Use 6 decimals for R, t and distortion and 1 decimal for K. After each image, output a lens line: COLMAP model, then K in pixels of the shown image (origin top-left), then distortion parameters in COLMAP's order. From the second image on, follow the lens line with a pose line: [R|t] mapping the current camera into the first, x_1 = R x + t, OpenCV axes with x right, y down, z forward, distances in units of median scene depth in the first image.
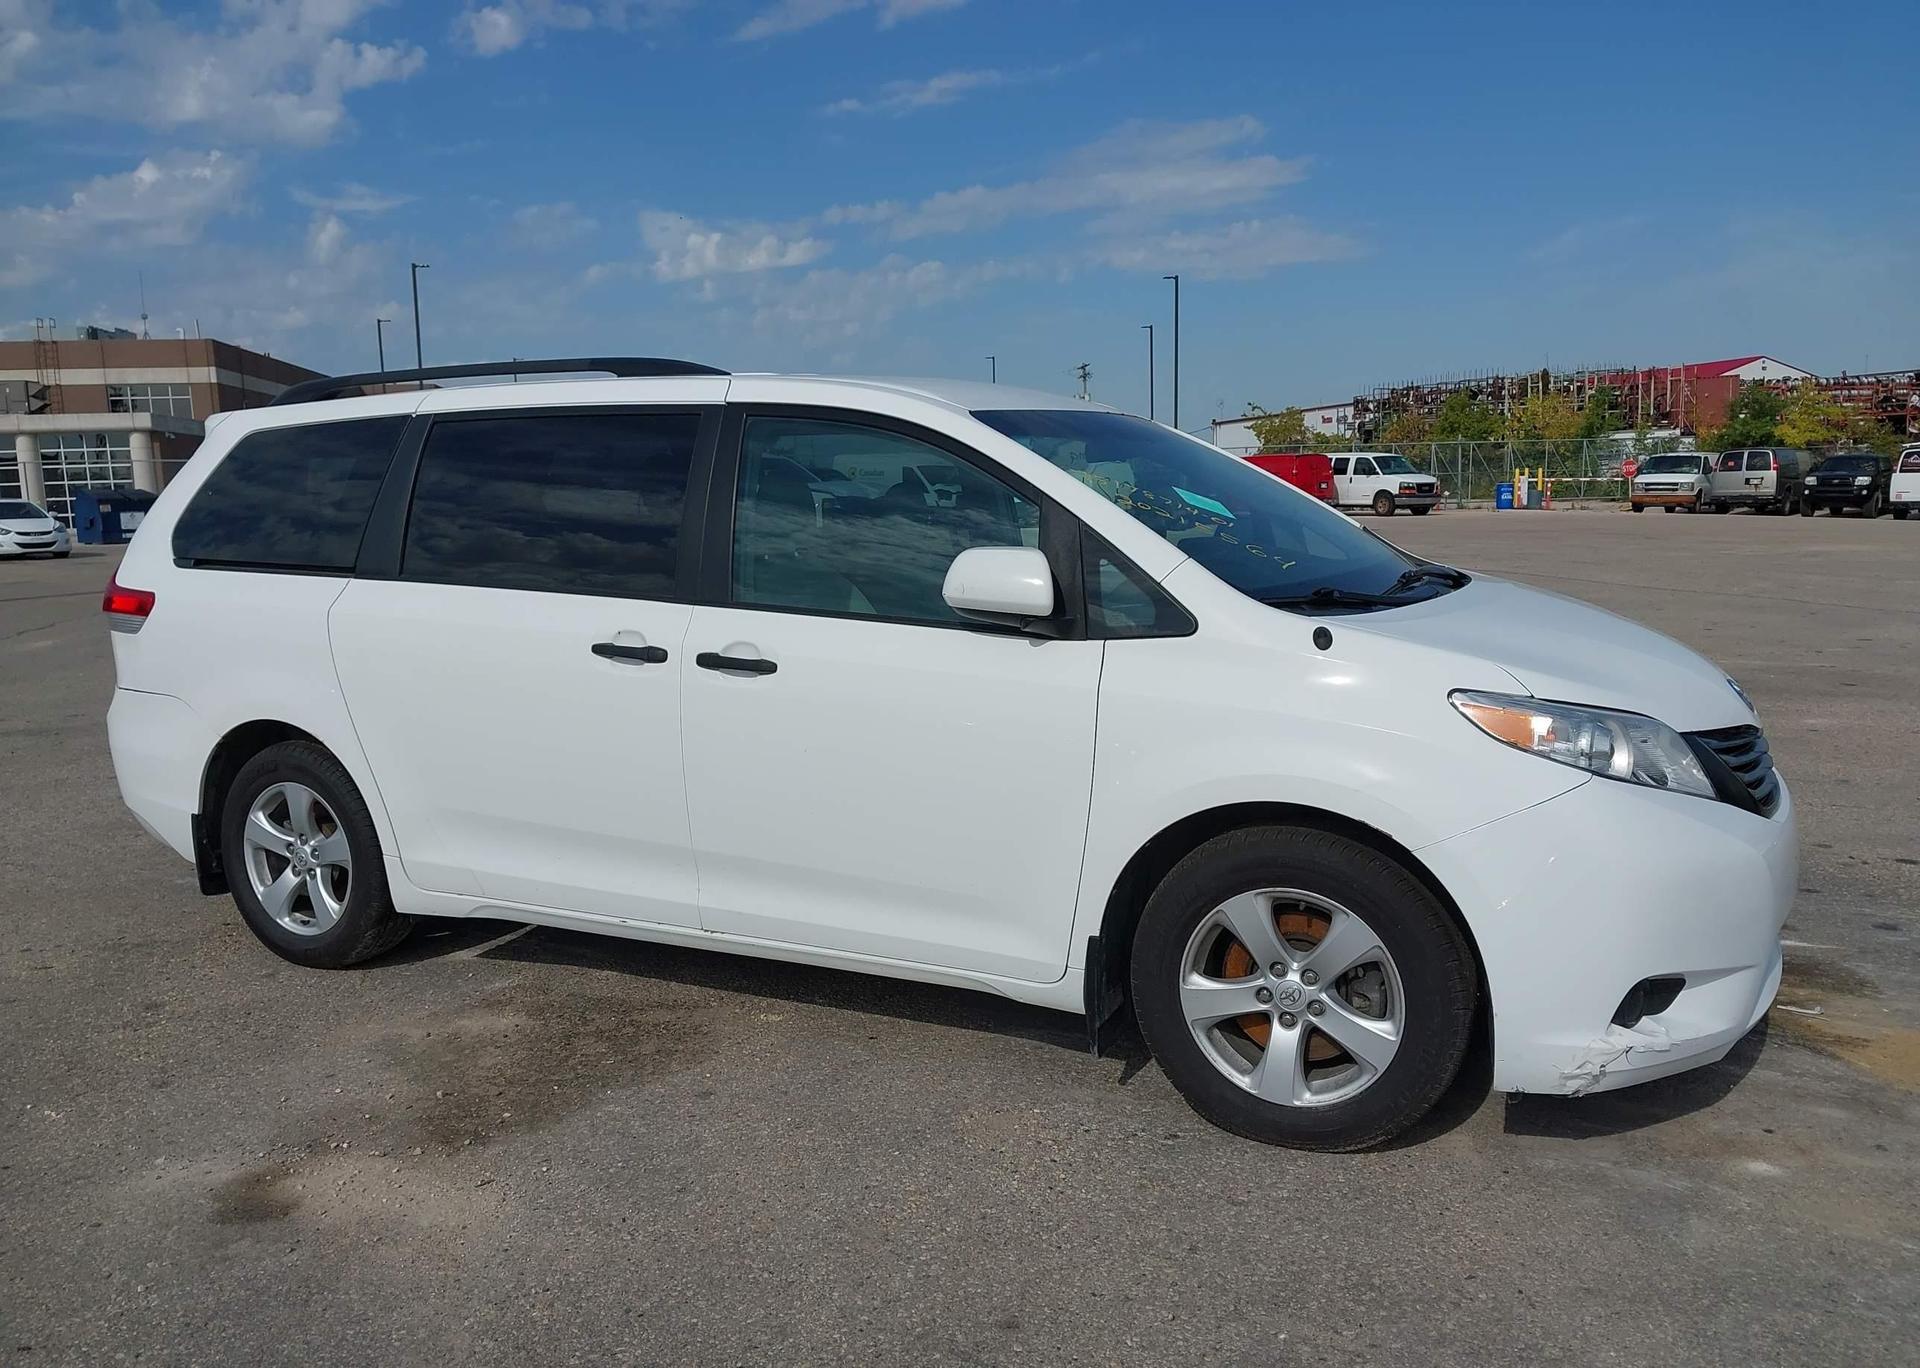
lens RADIAL K [[1523.7, 0, 948.2], [0, 1523.7, 718.2], [0, 0, 1]] dist [-0.000266, 0.013647]
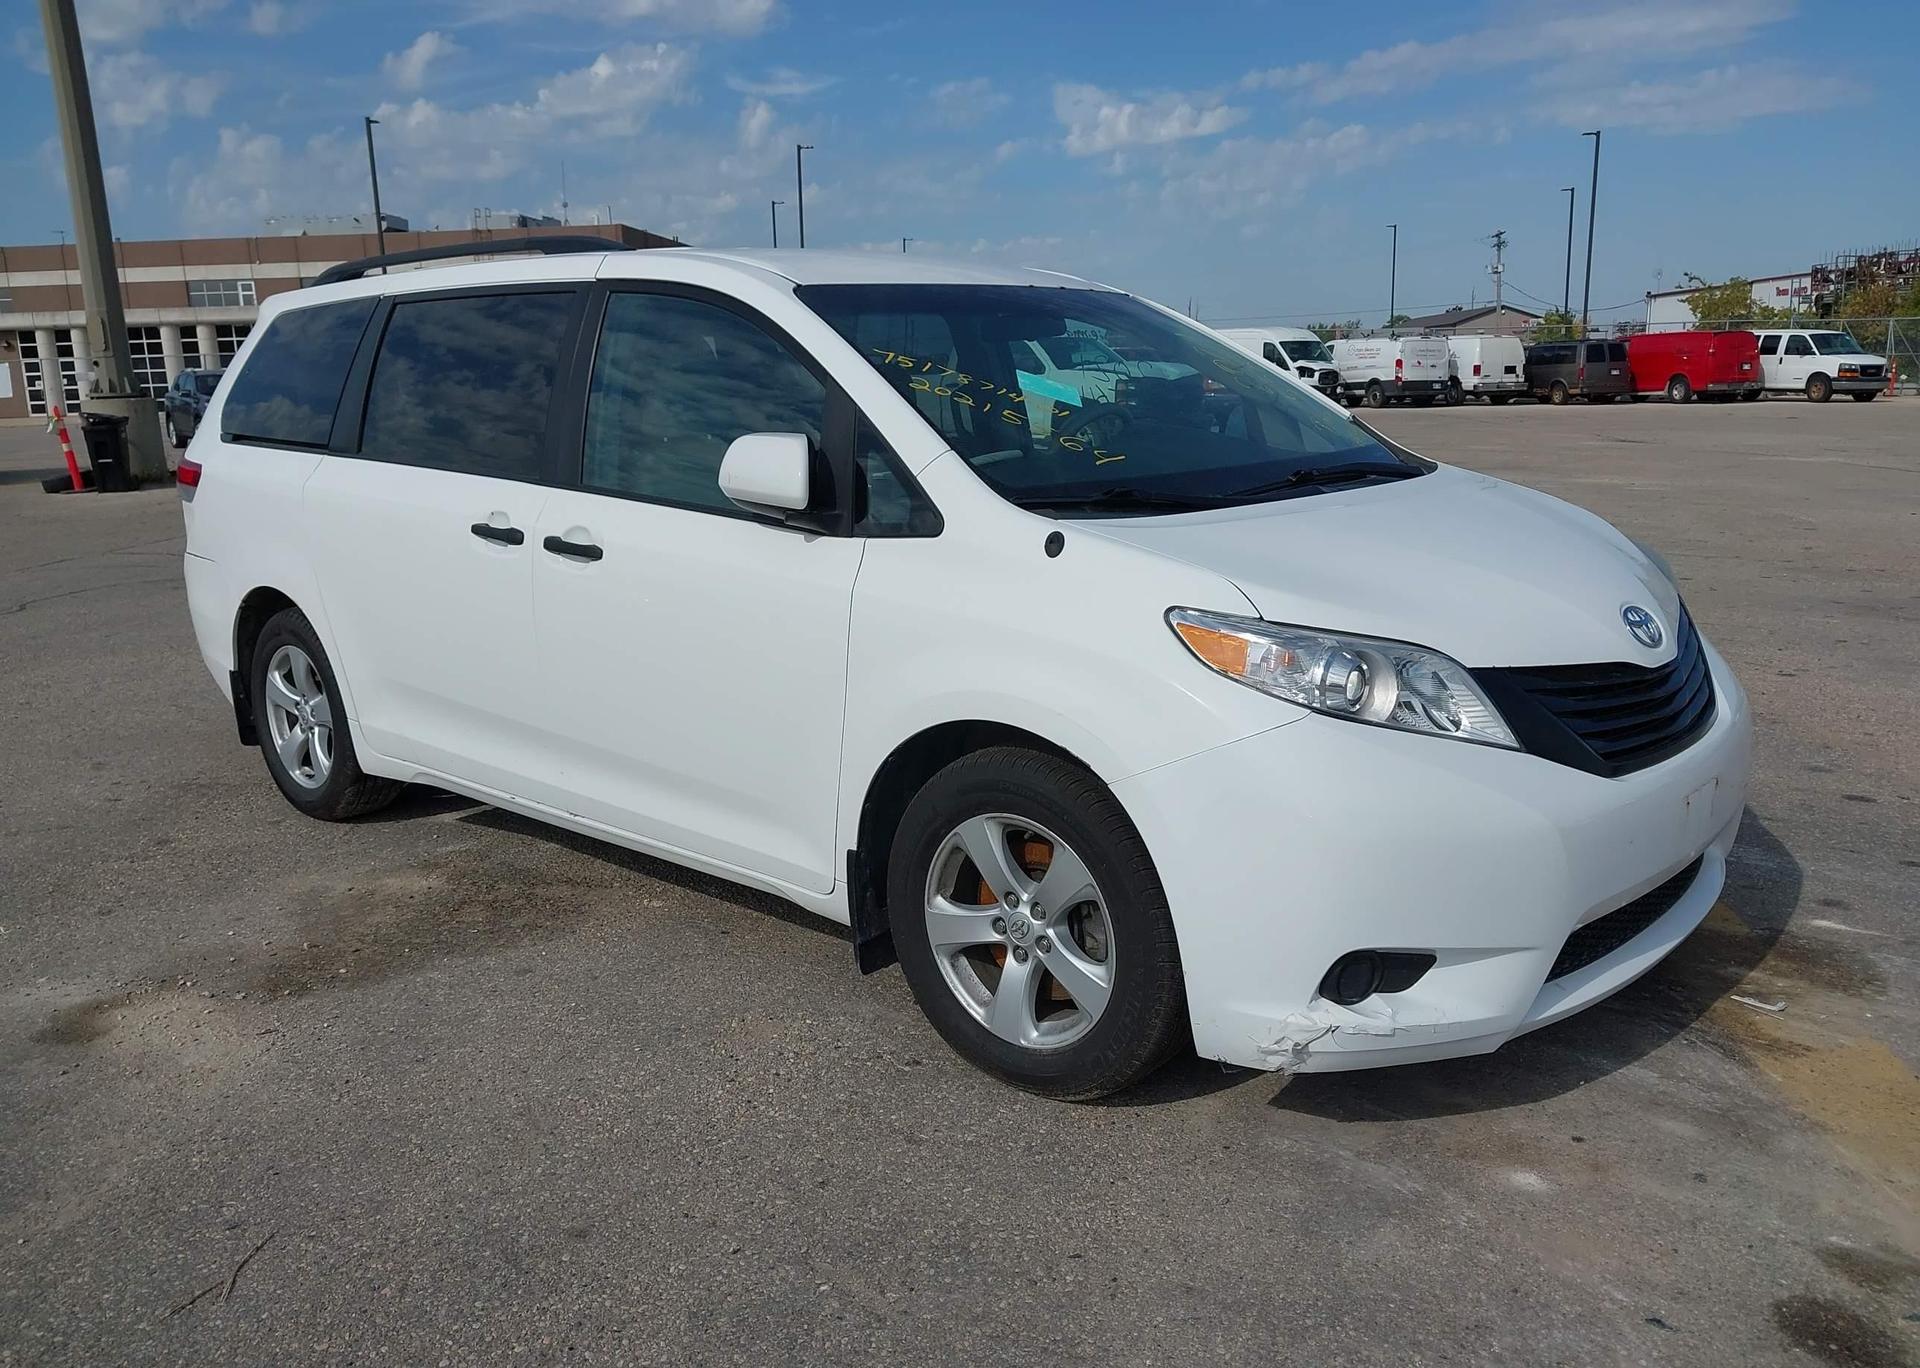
lens RADIAL K [[1532.9, 0, 949.3], [0, 1532.9, 691.5], [0, 0, 1]] dist [0.006842, -0.002032]
pose [[0.967291, 0.056195, -0.247368, 0.286415], [-0.041716, 0.997116, 0.063395, -0.013395], [0.250218, -0.051002, 0.966845, 0.069747]]
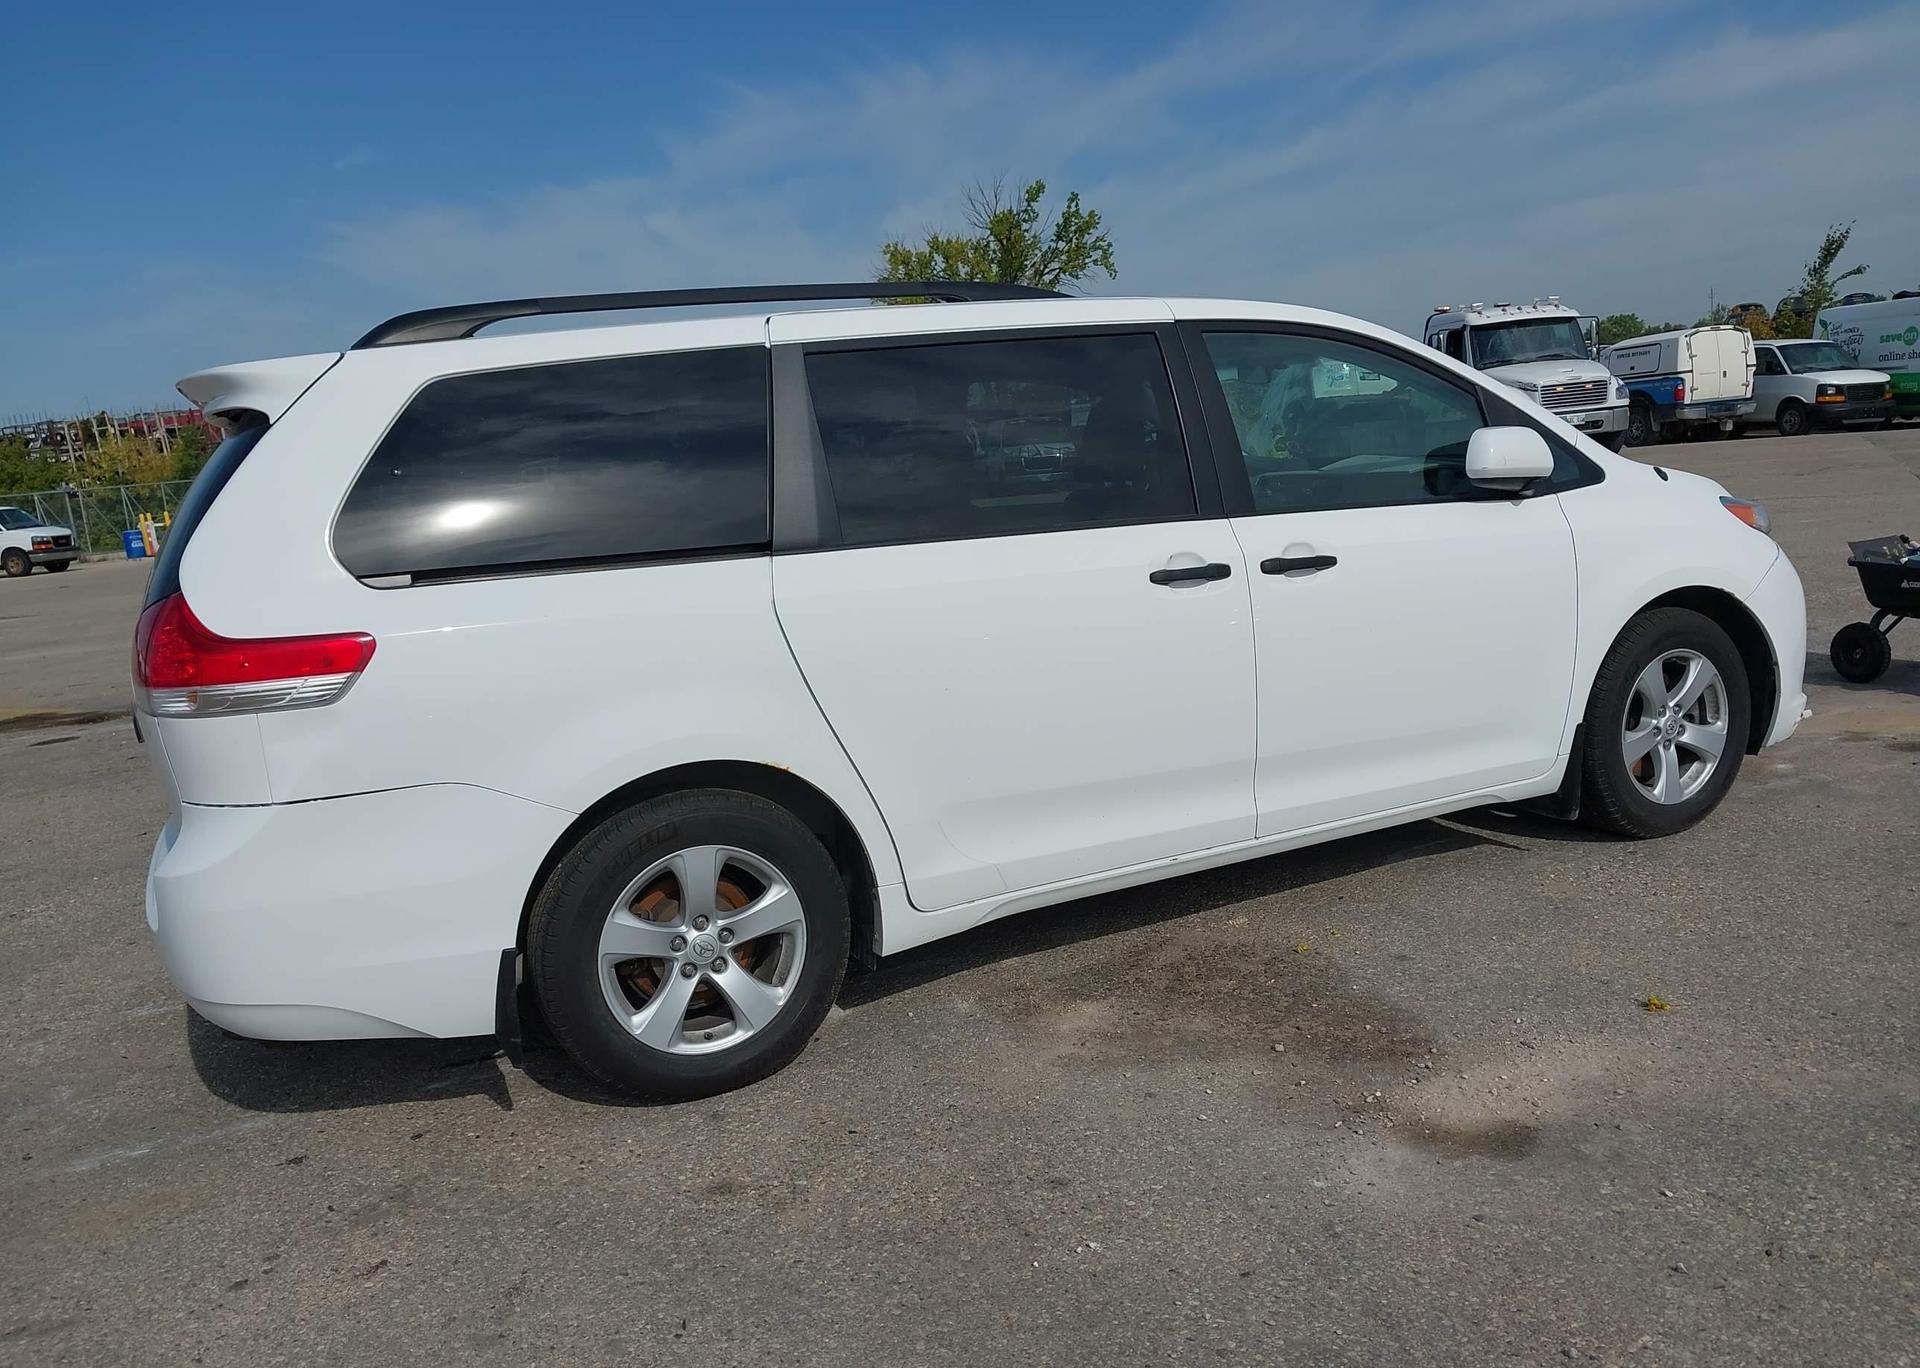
lens RADIAL K [[1524.9, 0, 953.4], [0, 1524.9, 728.1], [0, 0, 1]] dist [0.053332, -0.076746]
pose [[0.599797, -0.184451, 0.778602, -0.920412], [0.203788, 0.976194, 0.074272, -0.042933], [-0.773766, 0.114122, 0.623107, 0.440799]]
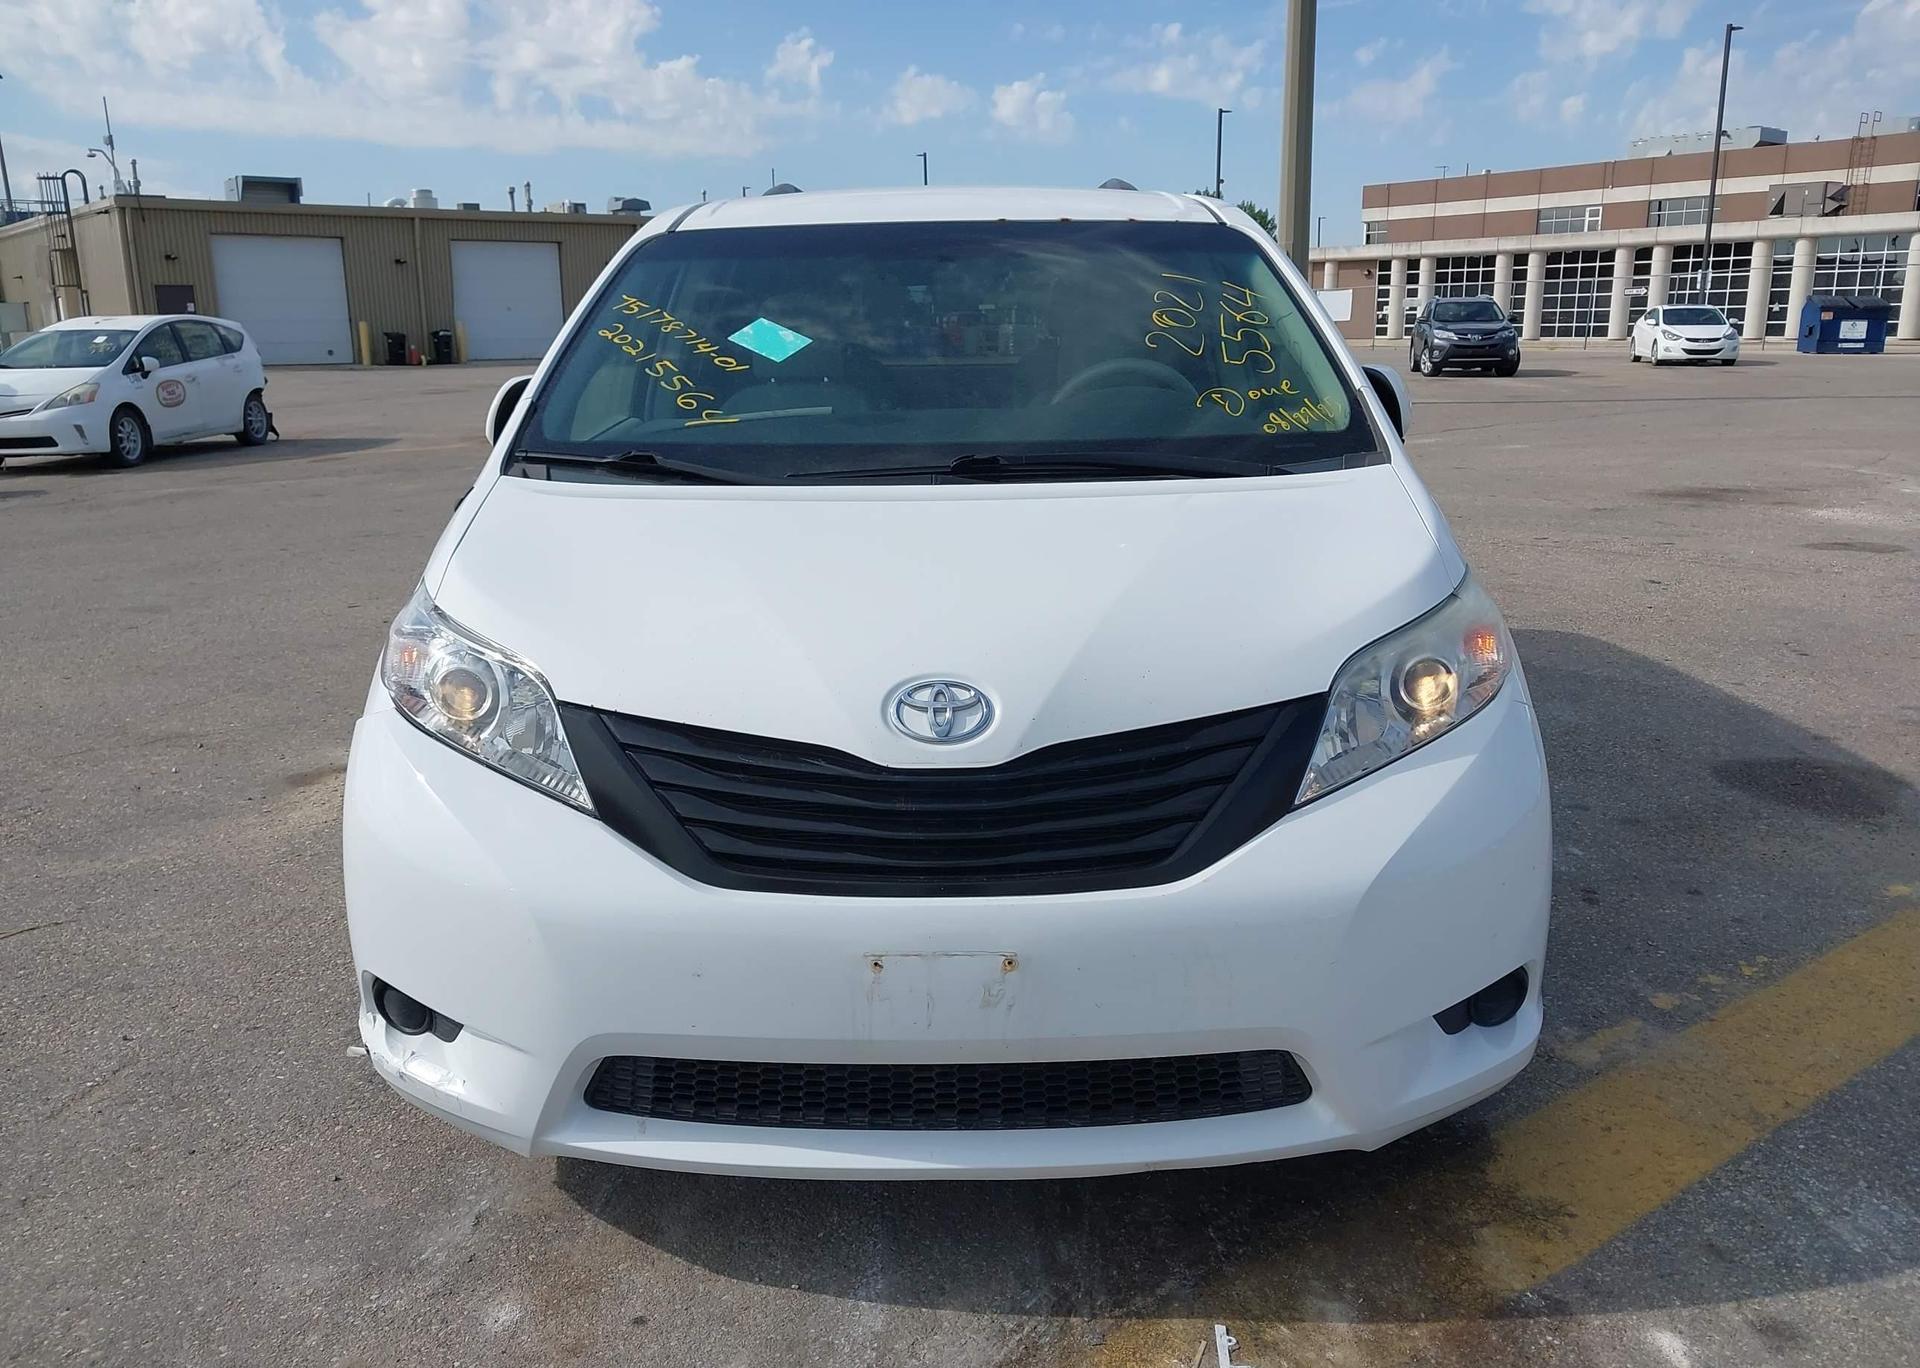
lens RADIAL K [[1532.9, 0, 949.3], [0, 1532.9, 691.5], [0, 0, 1]] dist [0.006842, -0.002032]
pose [[0.452241, 0.232559, -0.861043, 0.806999], [-0.141259, 0.971898, 0.188307, -0.104722], [0.880638, 0.036470, 0.472383, 0.572021]]
